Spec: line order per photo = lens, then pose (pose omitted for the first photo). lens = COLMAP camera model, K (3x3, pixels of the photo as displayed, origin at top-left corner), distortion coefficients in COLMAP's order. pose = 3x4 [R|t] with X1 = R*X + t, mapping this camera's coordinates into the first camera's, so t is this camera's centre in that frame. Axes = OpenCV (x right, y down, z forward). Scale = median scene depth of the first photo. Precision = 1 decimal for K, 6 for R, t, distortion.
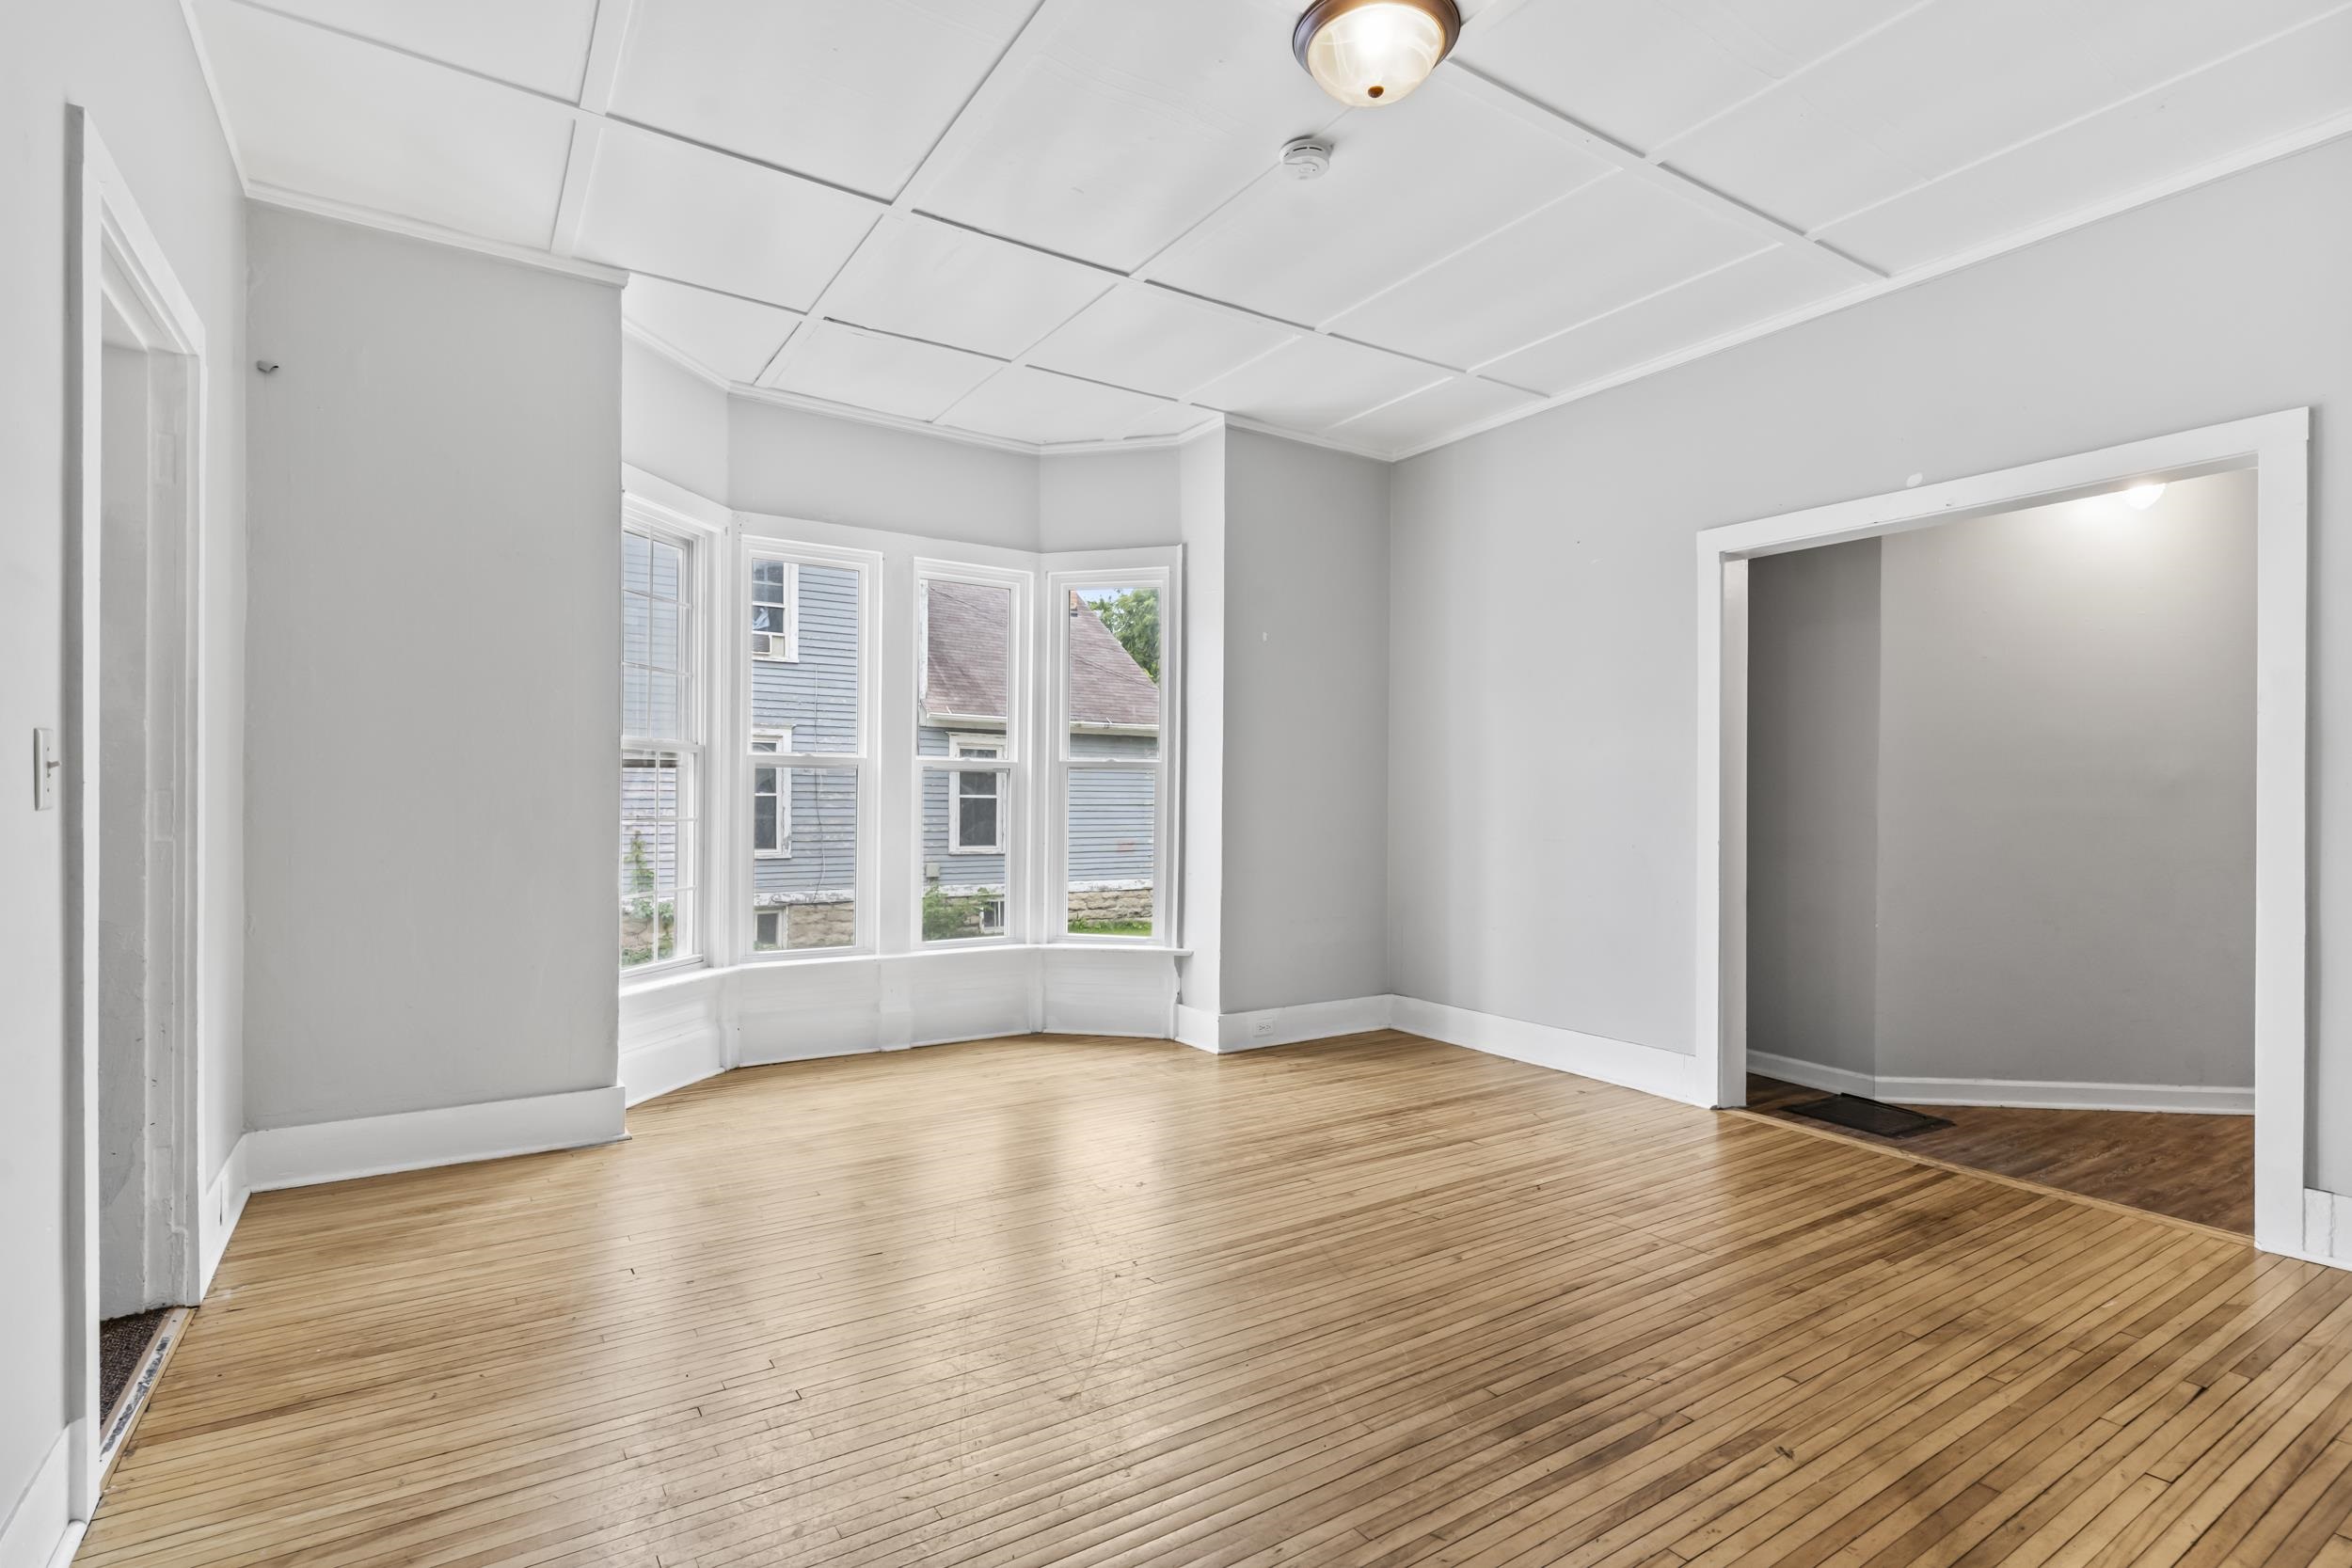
lens RADIAL K [[1127.5, 0, 1187.2], [0, 1127.5, 793.0], [0, 0, 1]] dist [0.010388, -0.000275]
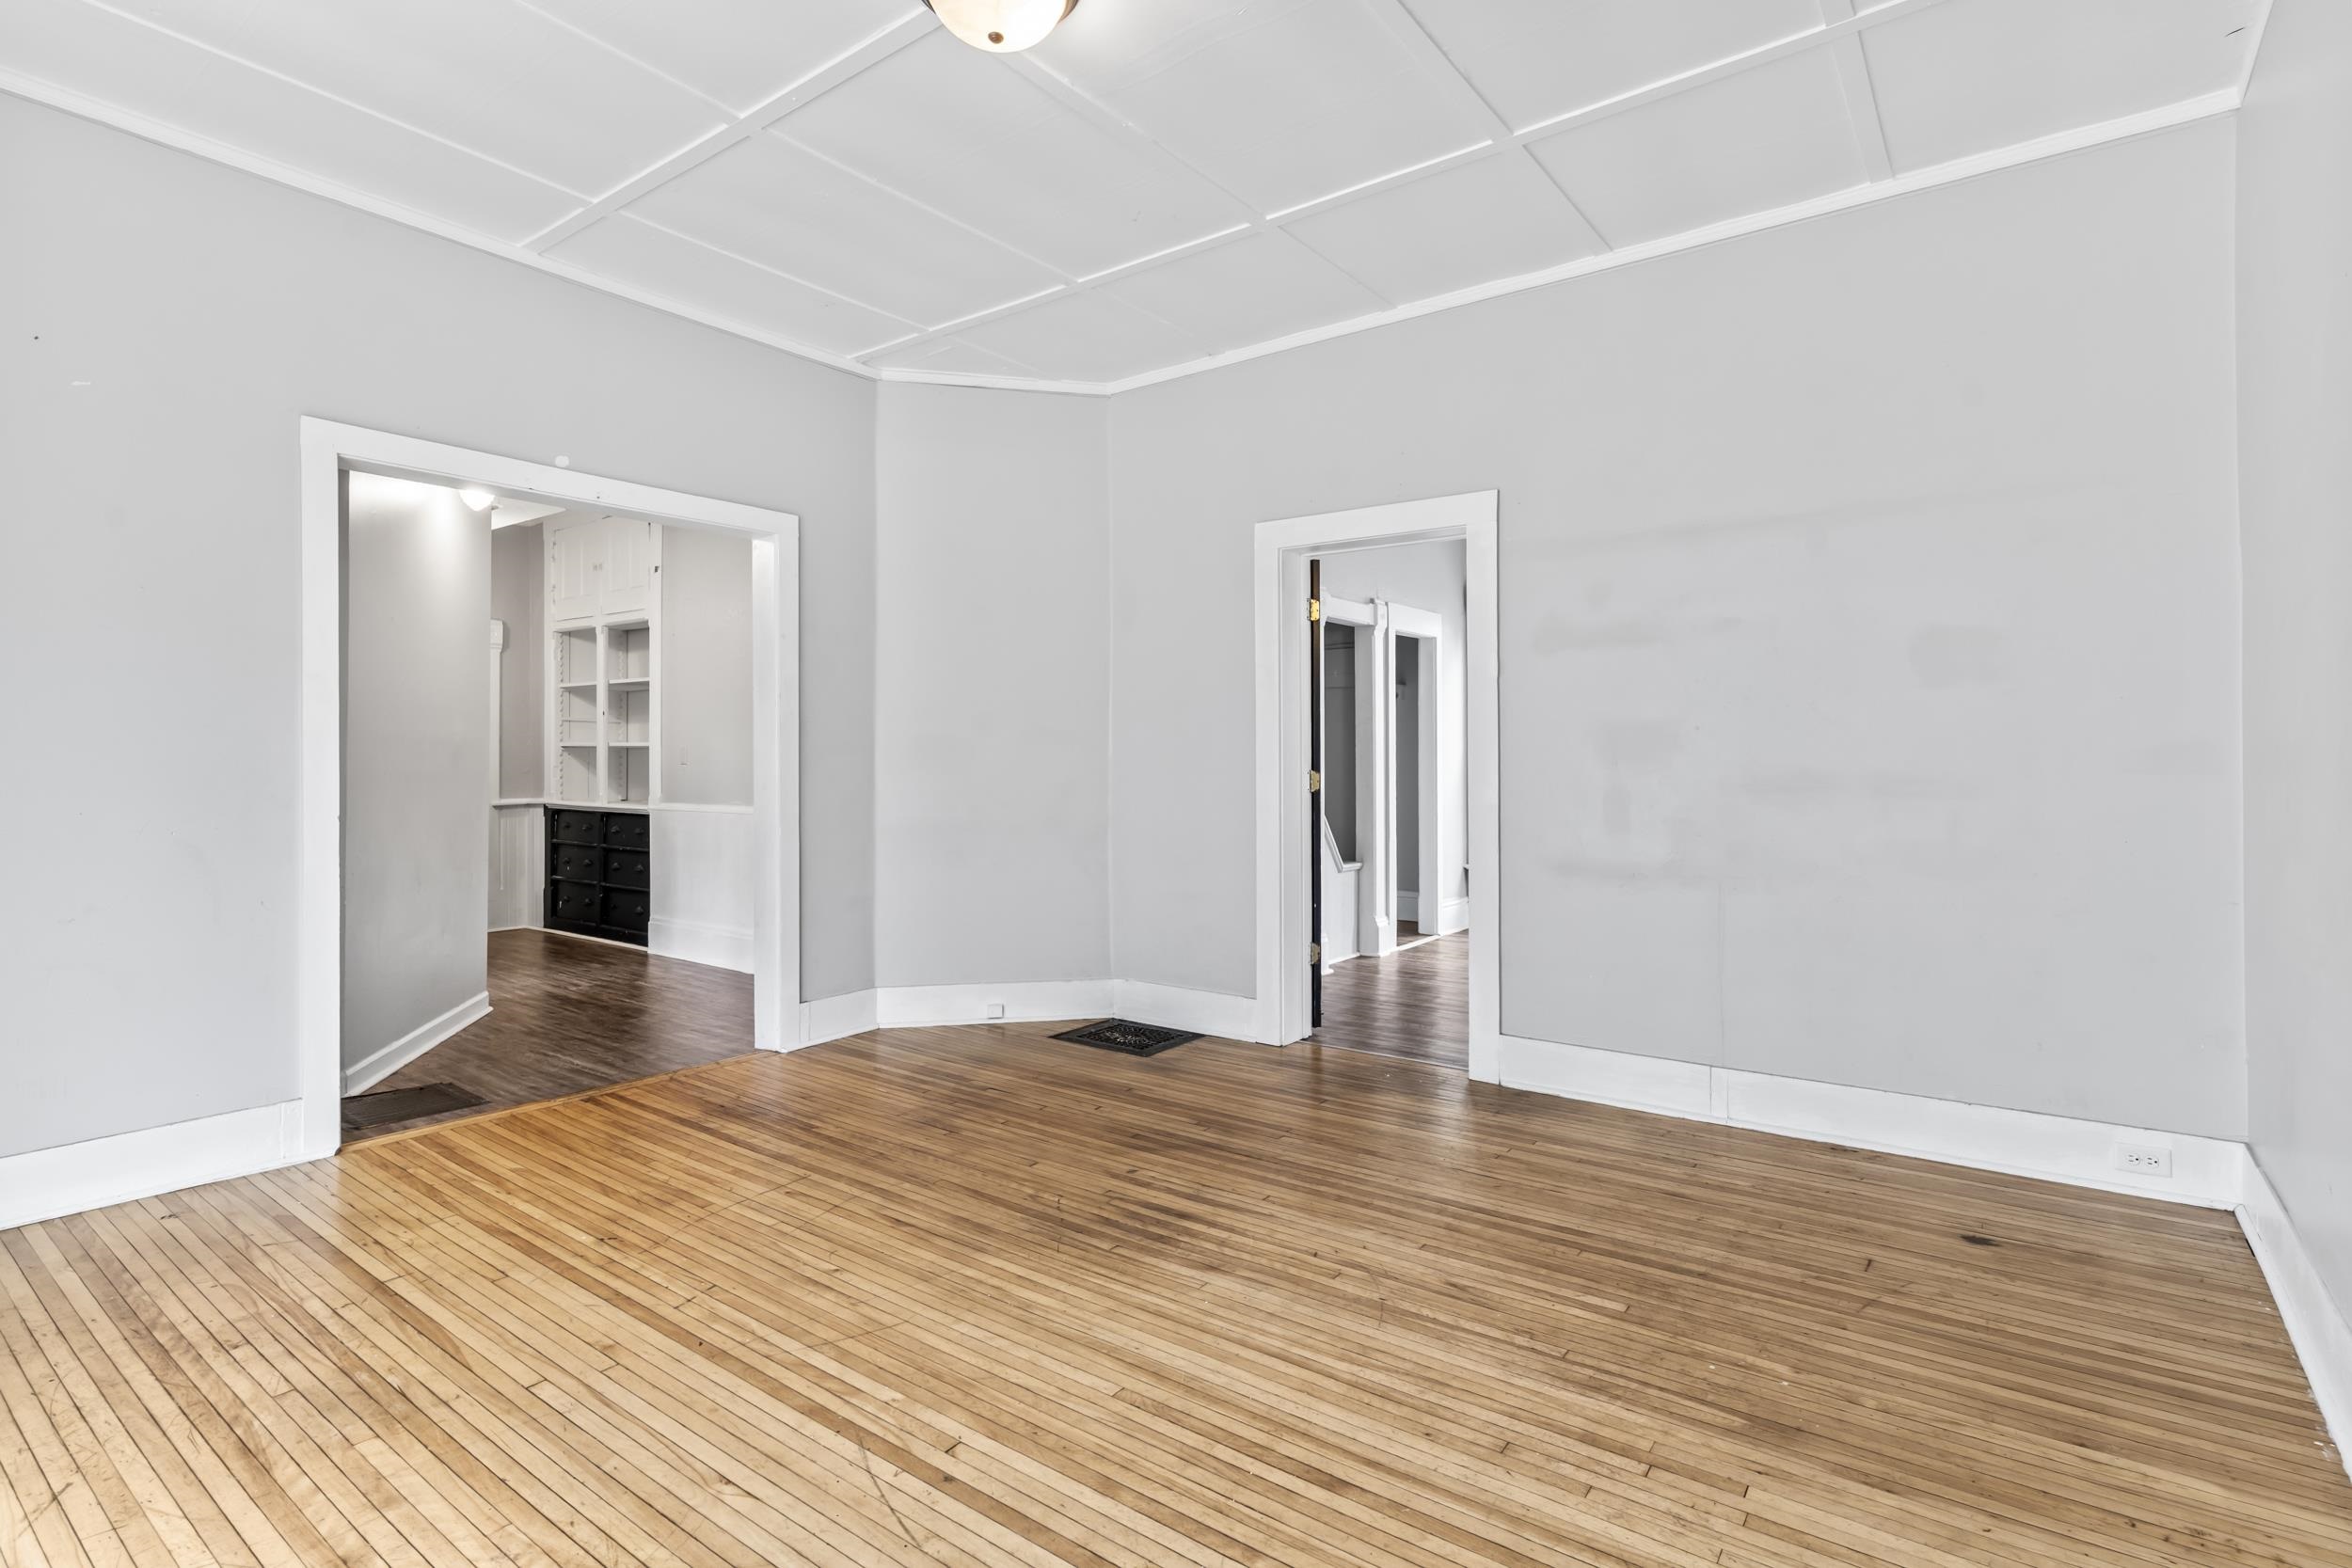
lens RADIAL K [[1127.5, 0, 1170.2], [0, 1127.5, 765.3], [0, 0, 1]] dist [0.010388, -0.000275]
pose [[-0.344042, -0.002148, 0.938952, -0.657646], [-0.011061, 0.999937, -0.001765, 0.003543], [-0.938889, -0.010993, -0.344045, 0.993101]]
